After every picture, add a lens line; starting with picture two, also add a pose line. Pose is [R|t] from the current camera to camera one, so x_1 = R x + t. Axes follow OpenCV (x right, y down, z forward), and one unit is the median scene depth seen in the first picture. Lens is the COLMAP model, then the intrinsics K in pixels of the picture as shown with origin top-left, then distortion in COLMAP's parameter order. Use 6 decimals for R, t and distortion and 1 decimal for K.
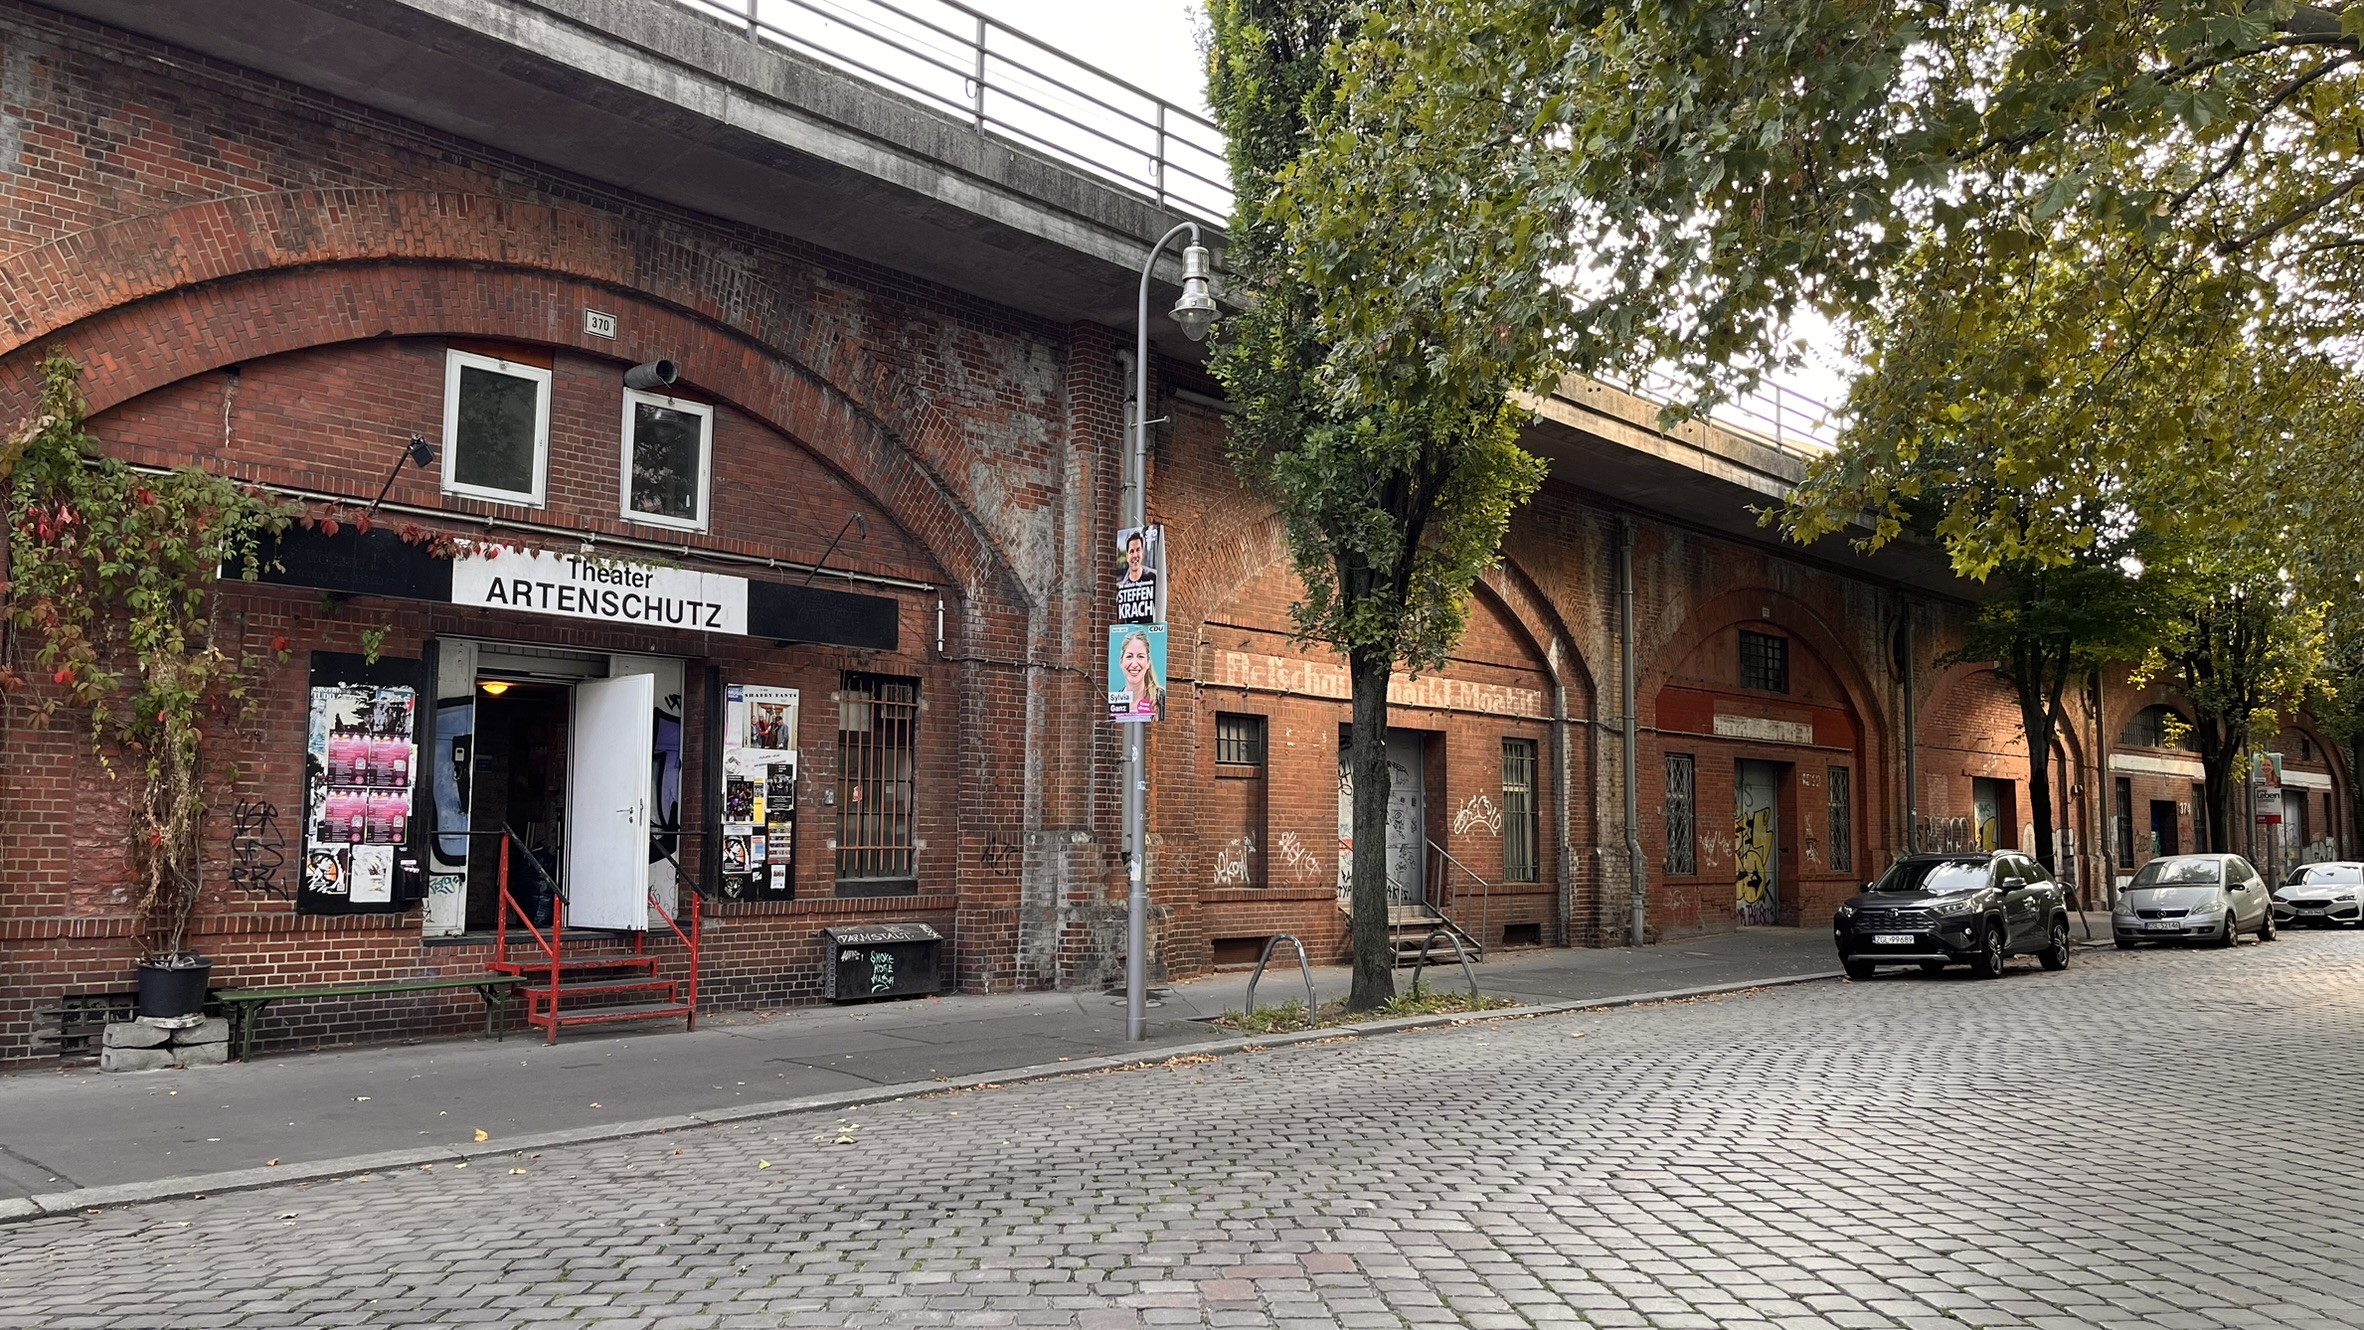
lens RADIAL K [[1749.4, 0, 1189.4], [0, 1749.4, 679.3], [0, 0, 1]] dist [0.010027, -0.041876]
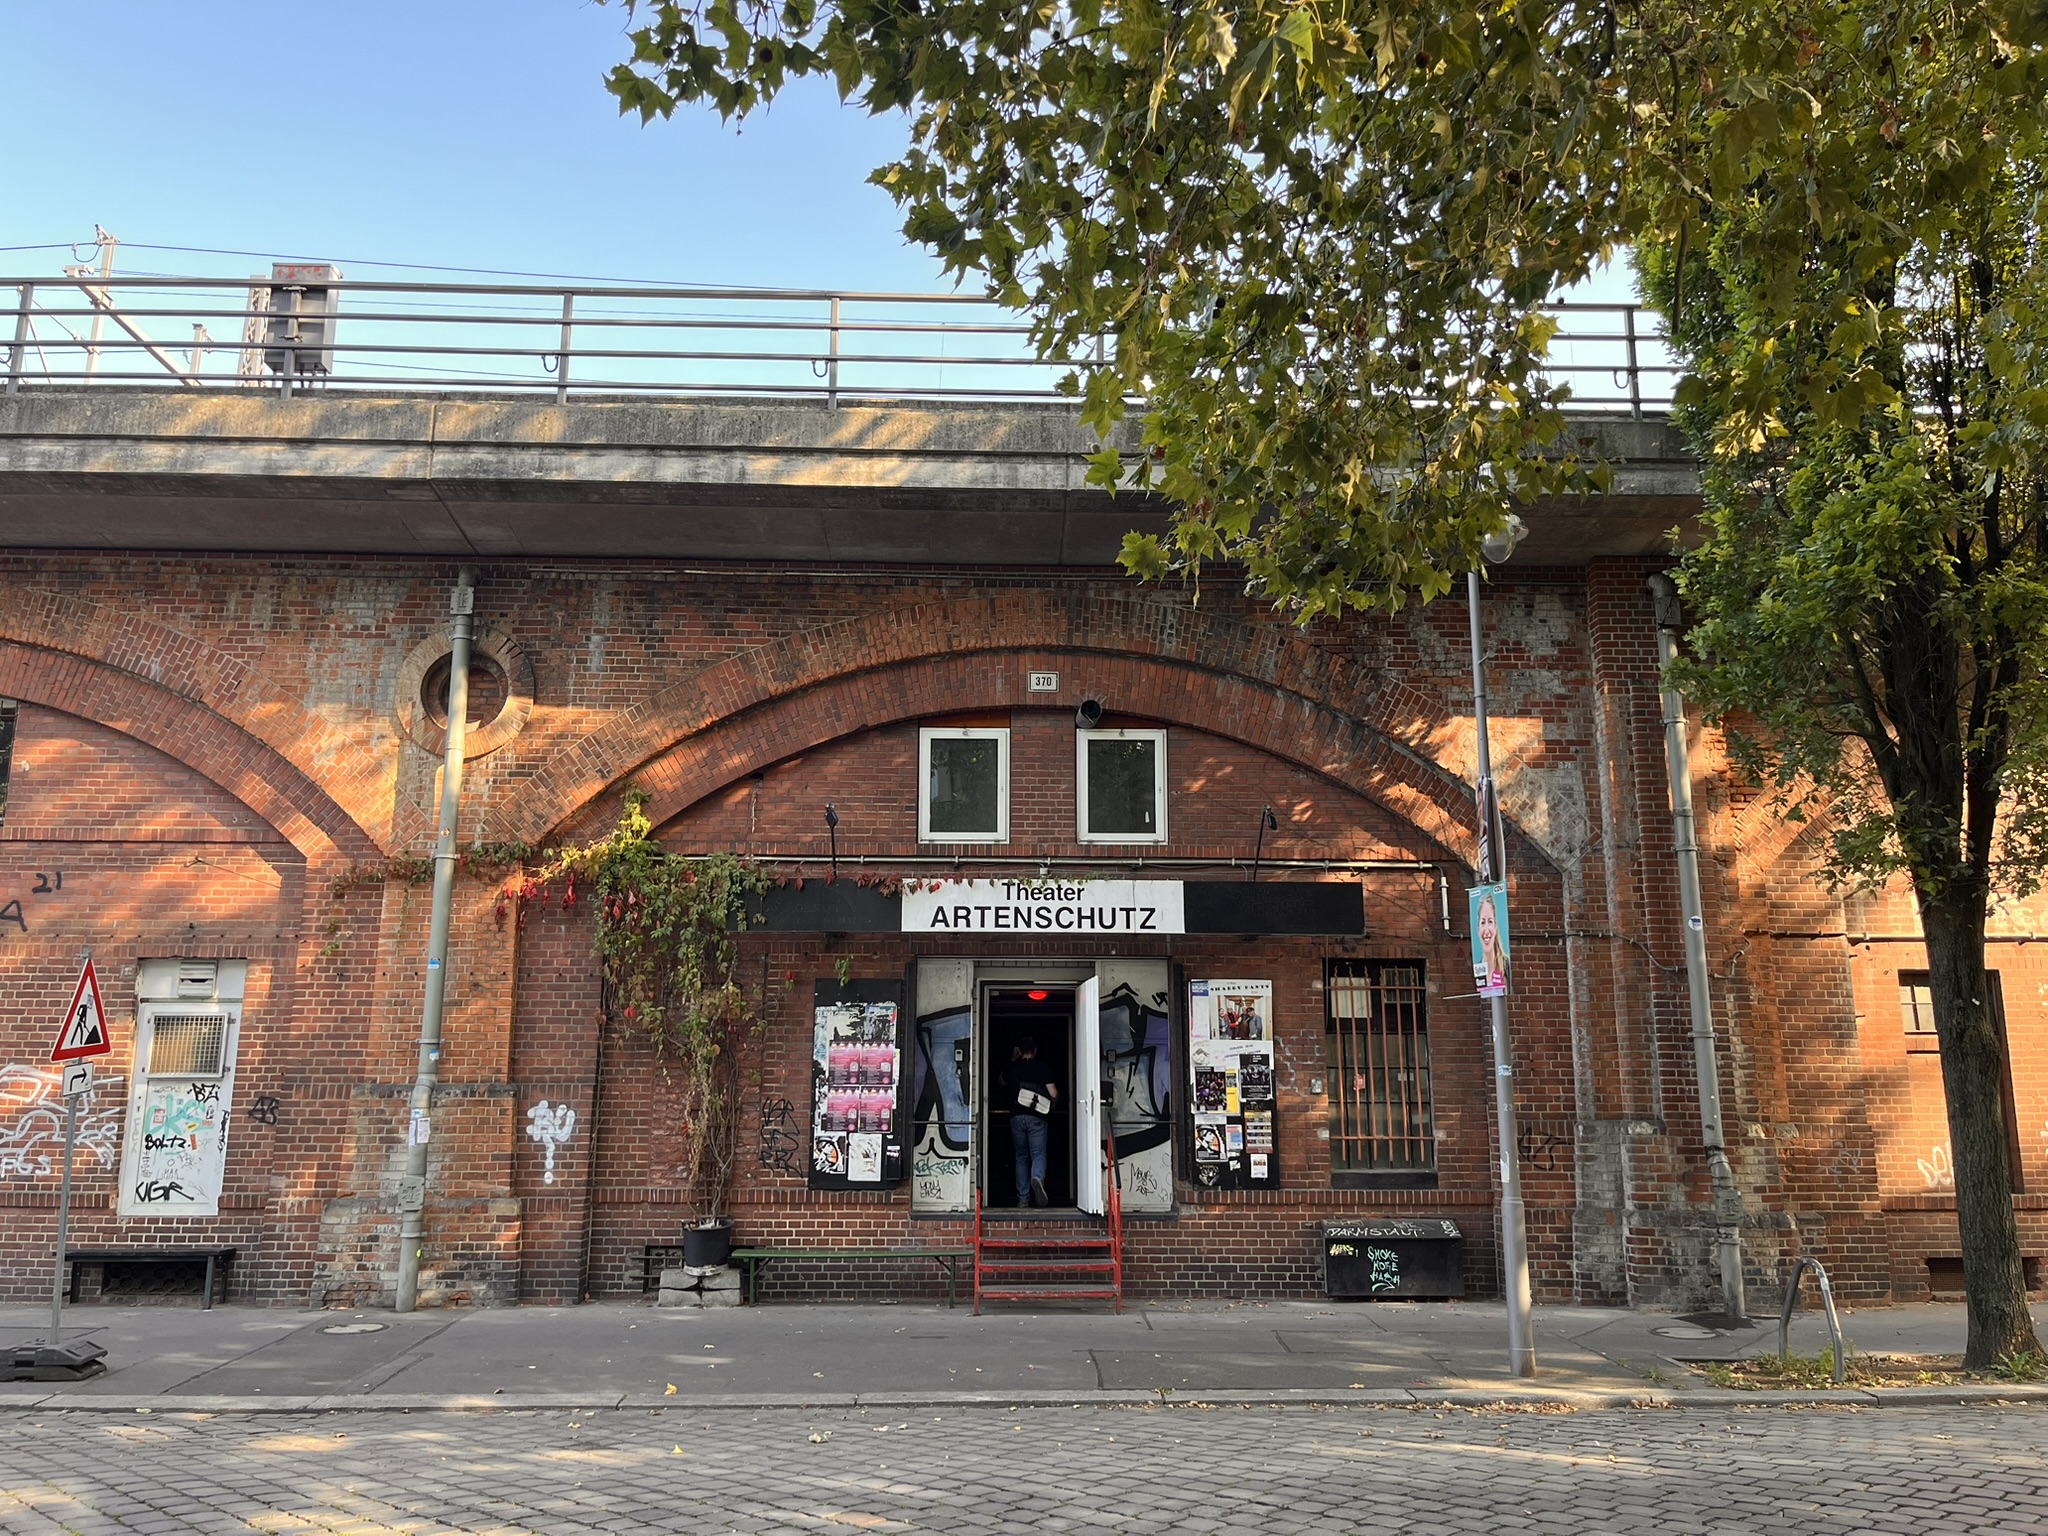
lens RADIAL K [[1521.9, 0, 1024.2], [0, 1521.9, 764.5], [0, 0, 1]] dist [0.029677, -0.016038]
pose [[0.671604, -0.166360, -0.721992, 0.388460], [0.067651, 0.984164, -0.163841, 0.019879], [0.737815, 0.061193, 0.672224, 0.304177]]
